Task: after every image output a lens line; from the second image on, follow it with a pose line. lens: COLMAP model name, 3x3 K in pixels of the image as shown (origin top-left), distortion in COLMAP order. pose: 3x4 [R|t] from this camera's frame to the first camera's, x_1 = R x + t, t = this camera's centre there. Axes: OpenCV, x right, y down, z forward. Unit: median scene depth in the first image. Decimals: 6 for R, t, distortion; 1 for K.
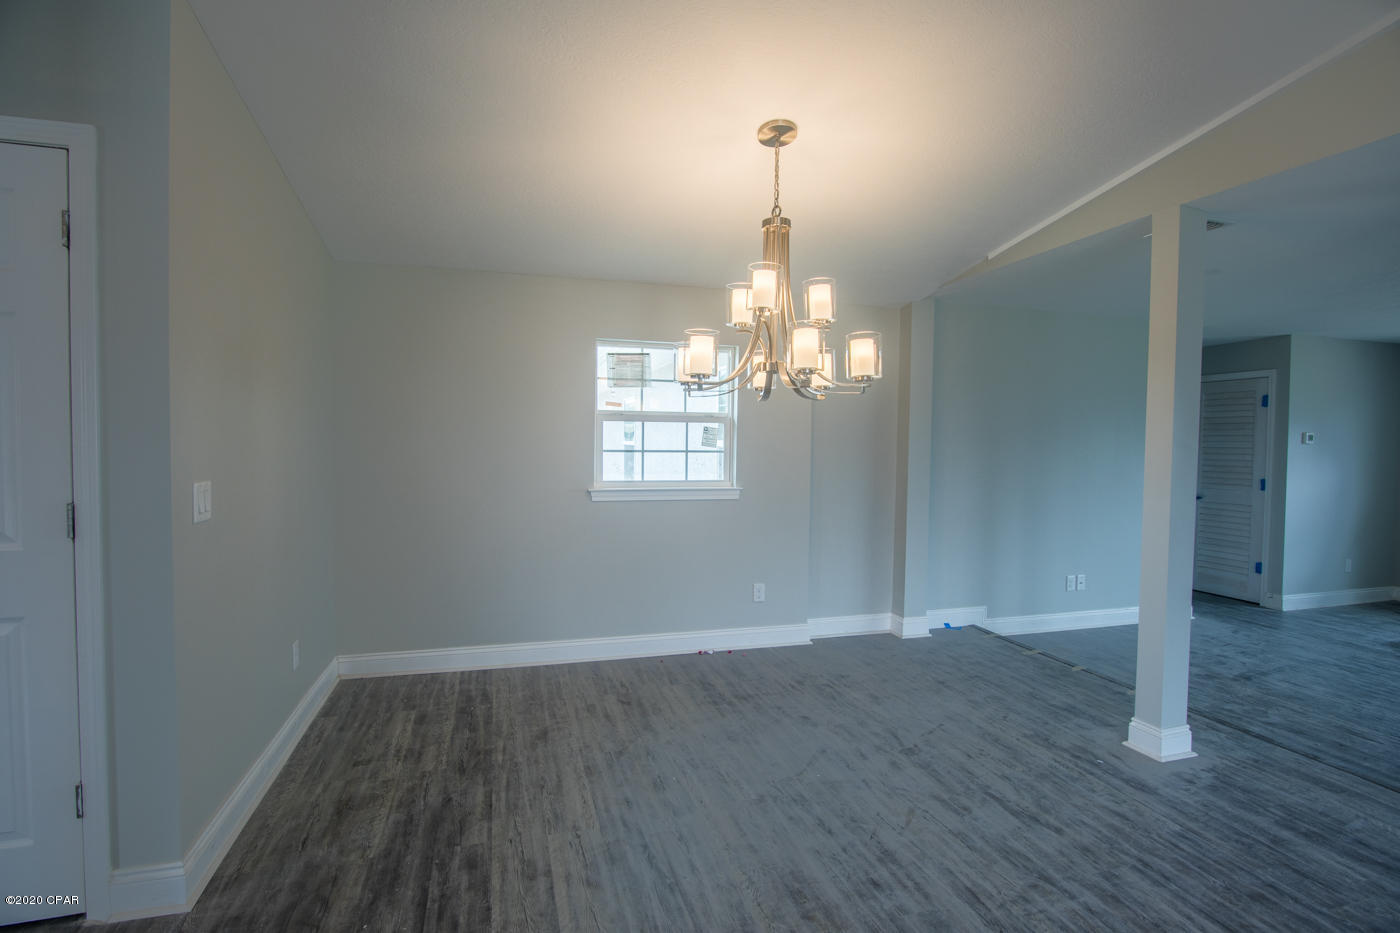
lens RADIAL K [[684.6, 0, 696.1], [0, 684.6, 466.7], [0, 0, 1]] dist [-0.020171, -0.000760]
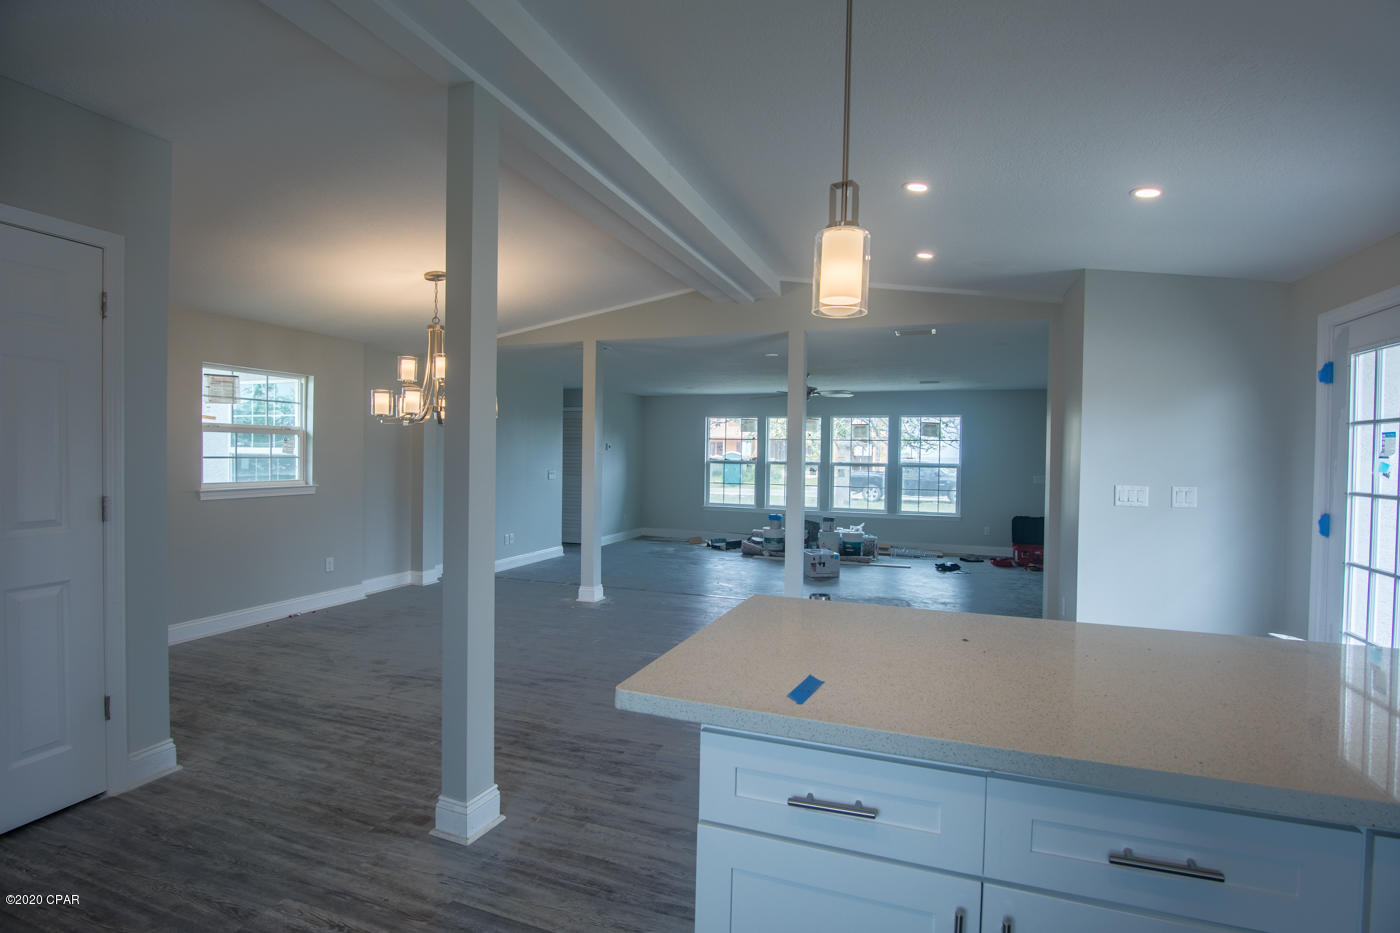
lens RADIAL K [[684.6, 0, 696.1], [0, 684.6, 466.7], [0, 0, 1]] dist [-0.020171, -0.000760]
pose [[0.595908, -0.018239, 0.802846, -0.715414], [0.022543, 0.999728, 0.005980, 0.006131], [-0.802736, 0.014535, 0.596157, -0.461826]]
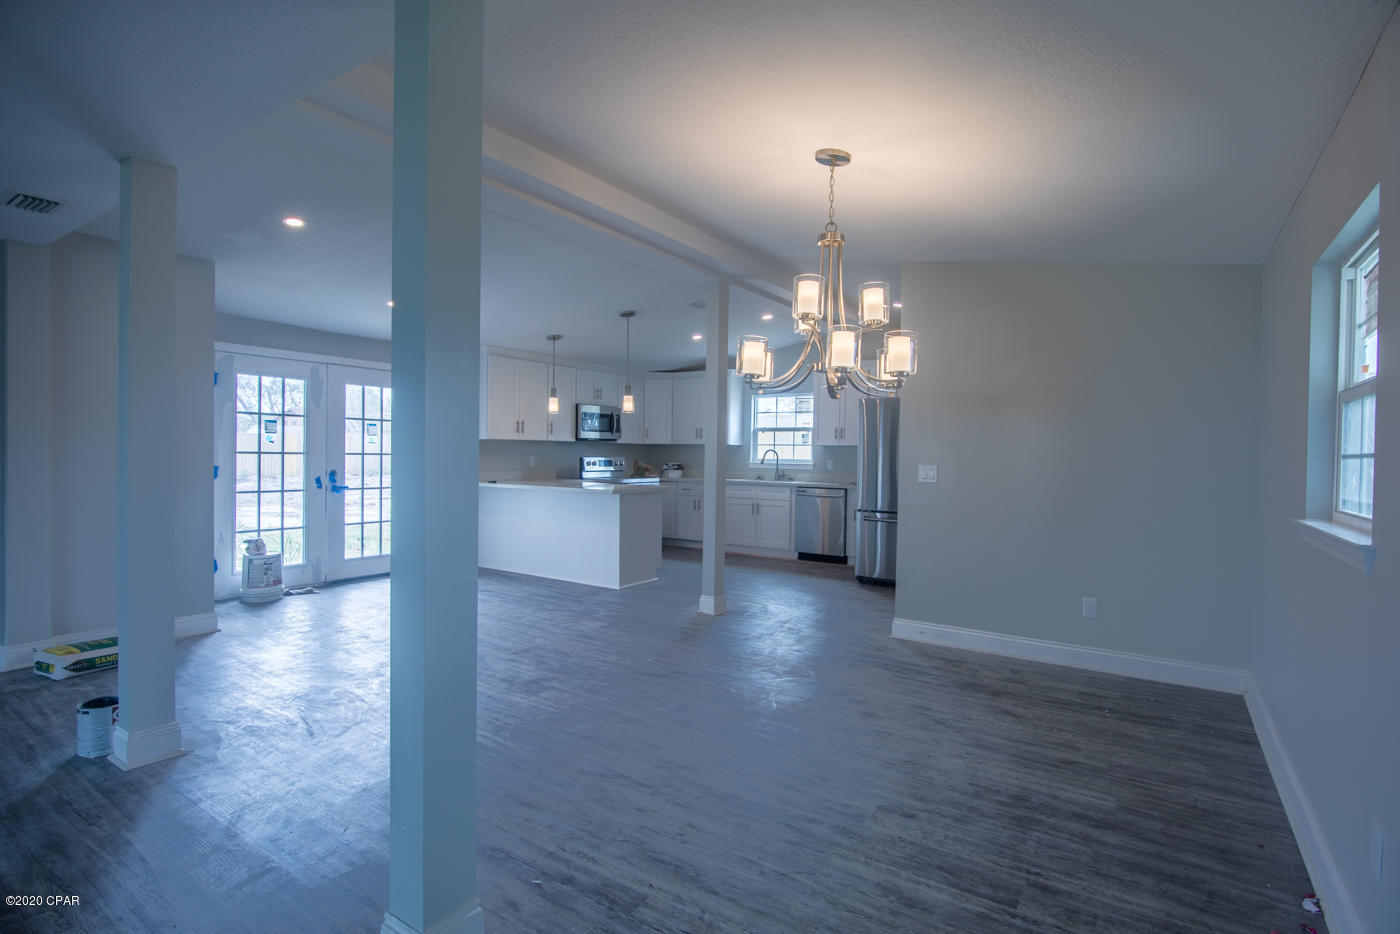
lens RADIAL K [[684.6, 0, 696.1], [0, 684.6, 467.2], [0, 0, 1]] dist [-0.020171, -0.000760]
pose [[-0.771858, -0.014070, -0.635639, 0.788176], [-0.050387, 0.997964, 0.039096, -0.011917], [0.633795, 0.062204, -0.770996, 1.383517]]
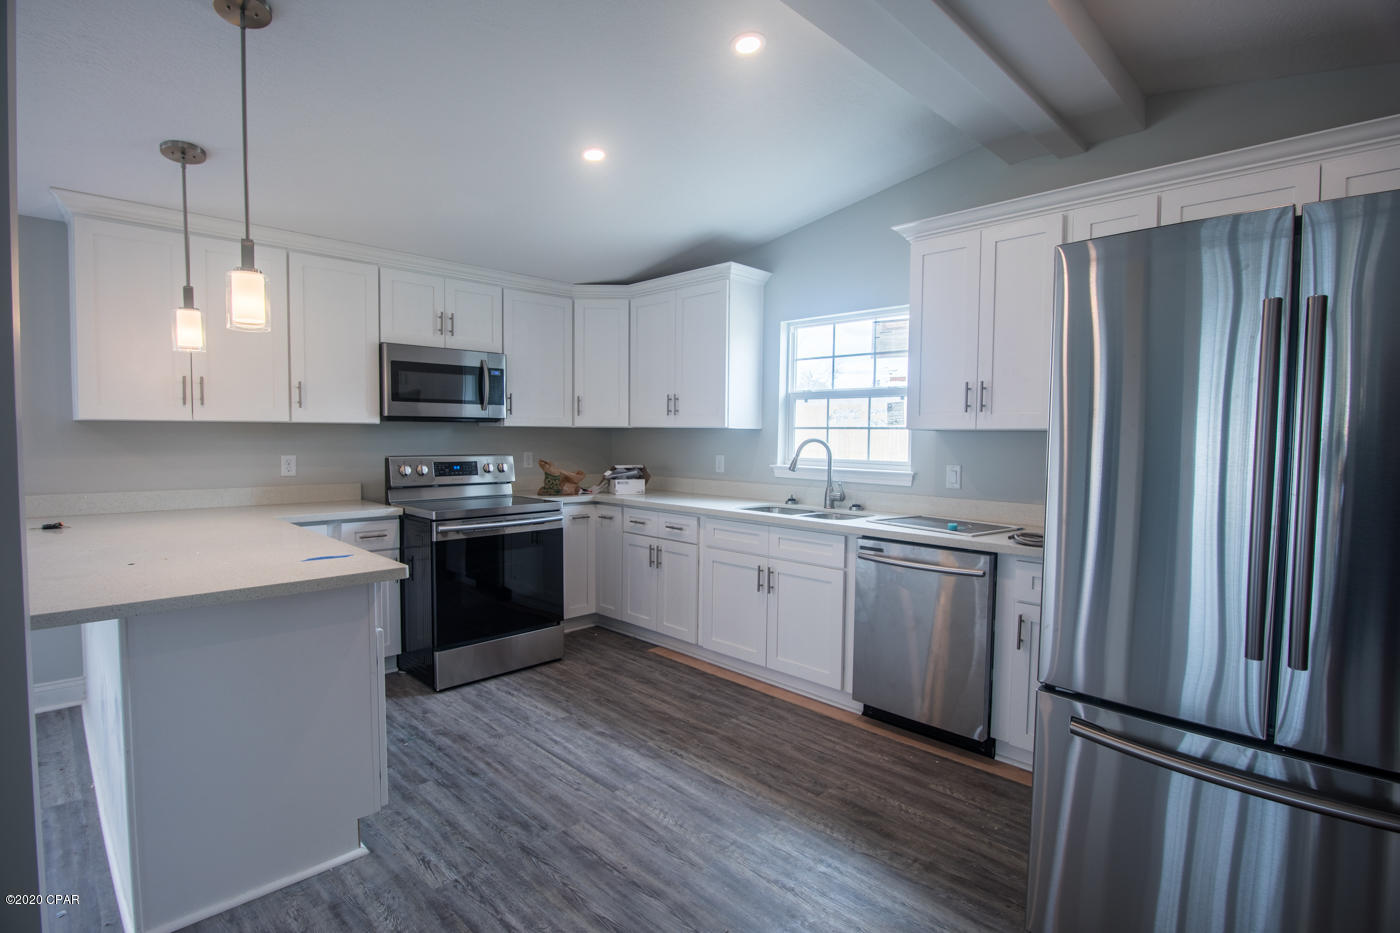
lens RADIAL K [[684.6, 0, 696.1], [0, 684.6, 466.7], [0, 0, 1]] dist [-0.020171, -0.000760]
pose [[-0.878519, -0.002176, -0.477702, 0.319570], [-0.042764, 0.996333, 0.074108, -0.015788], [0.475789, 0.085534, -0.875391, 1.011042]]
